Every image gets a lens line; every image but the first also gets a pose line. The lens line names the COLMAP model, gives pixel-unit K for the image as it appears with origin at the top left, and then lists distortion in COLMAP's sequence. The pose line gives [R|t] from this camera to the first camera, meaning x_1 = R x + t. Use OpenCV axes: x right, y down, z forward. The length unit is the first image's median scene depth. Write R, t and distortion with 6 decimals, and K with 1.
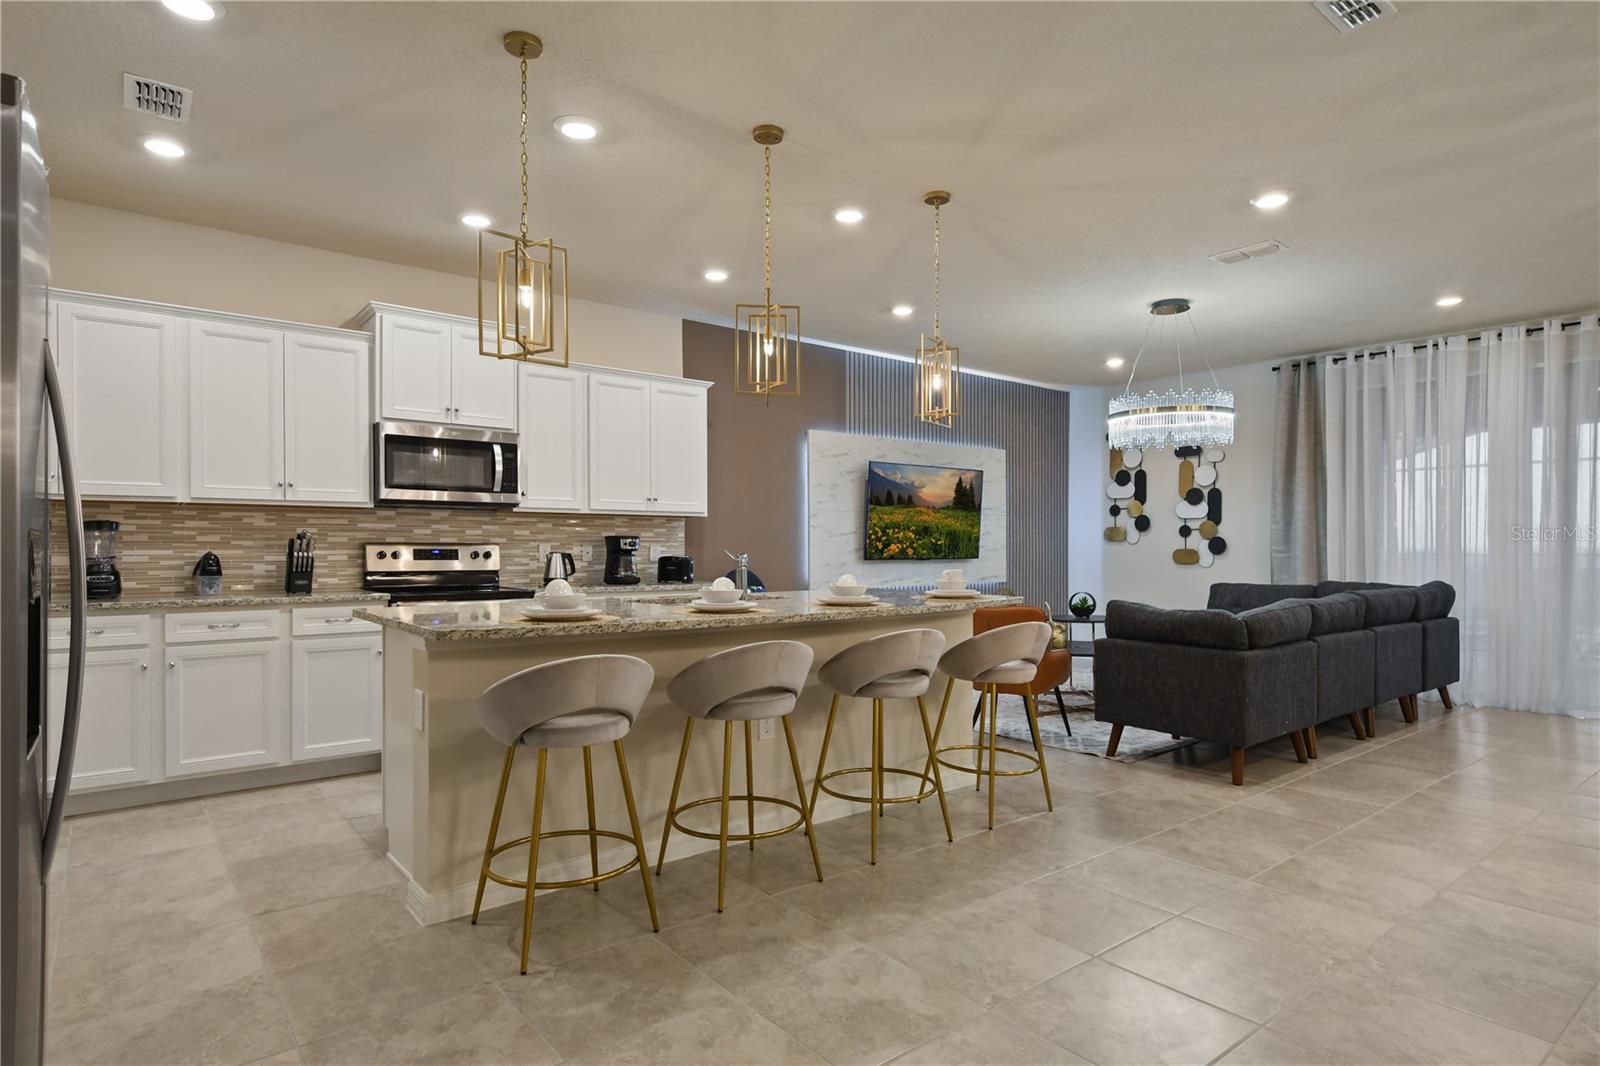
lens RADIAL K [[869.4, 0, 797.9], [0, 869.4, 551.8], [0, 0, 1]] dist [0.004112, -0.002380]
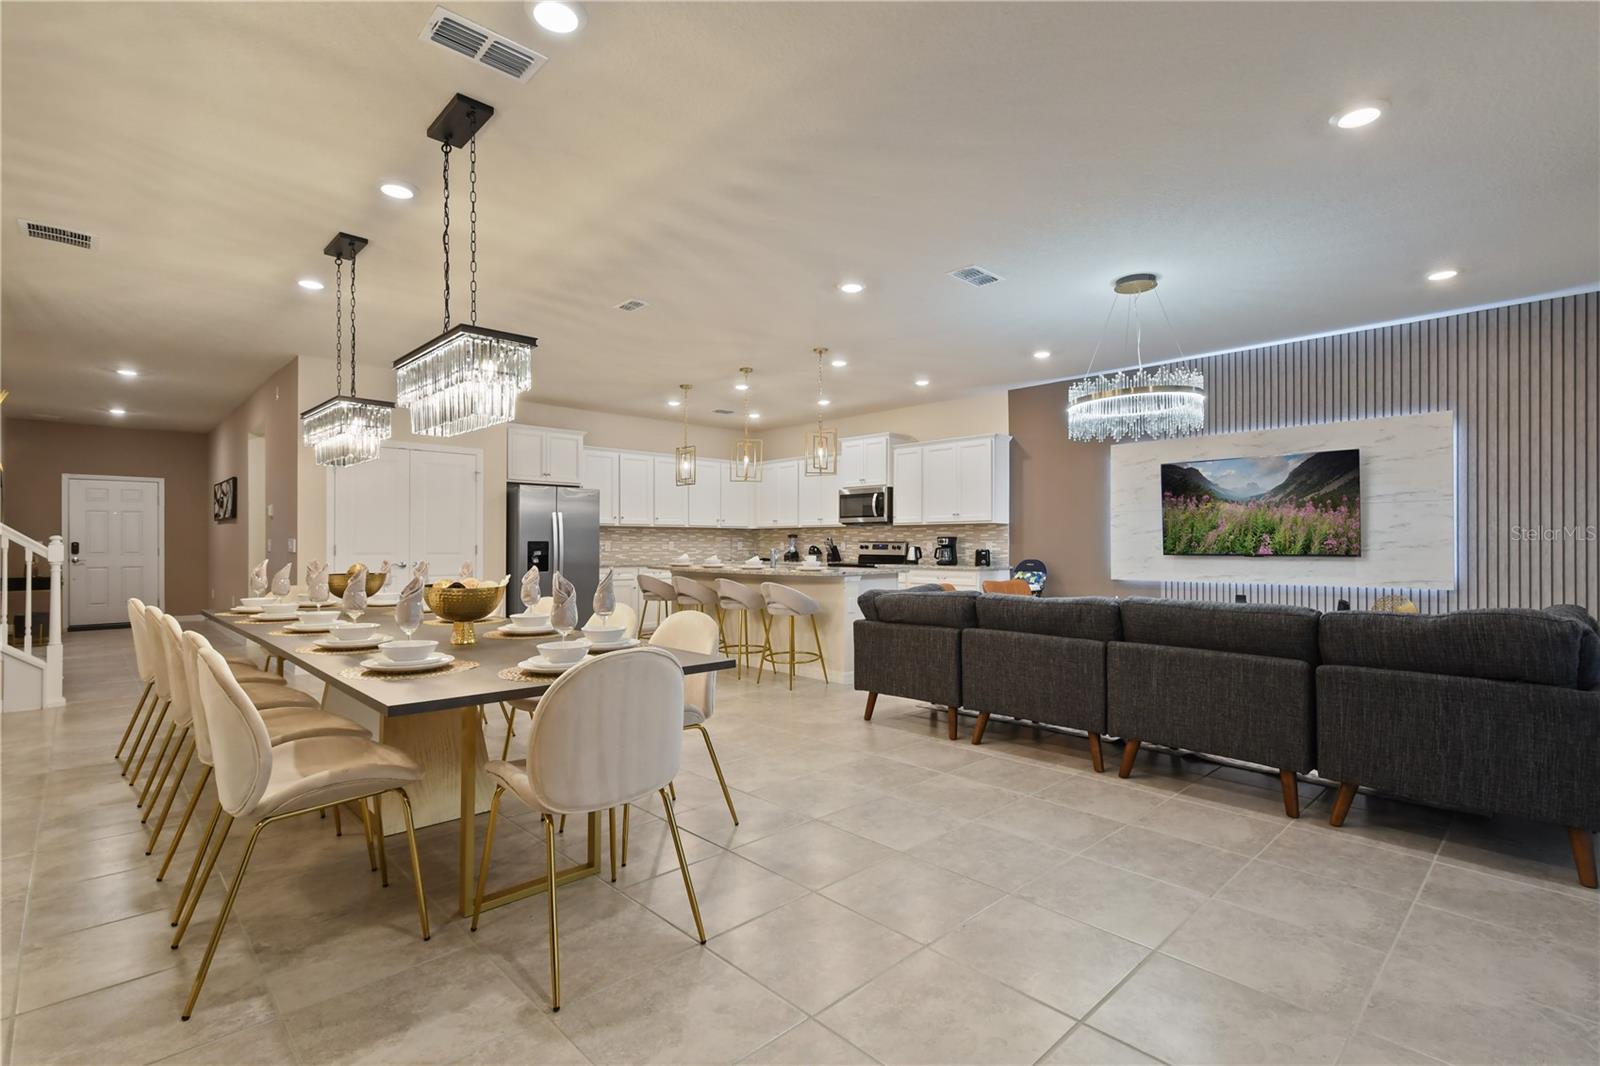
lens RADIAL K [[748.0, 0, 806.0], [0, 748.0, 542.1], [0, 0, 1]] dist [0.020263, 0.000013]
pose [[0.090887, -0.002759, -0.995857, 1.221073], [-0.004710, 0.999984, -0.003200, -0.001802], [0.995850, 0.004981, 0.090872, 0.591594]]
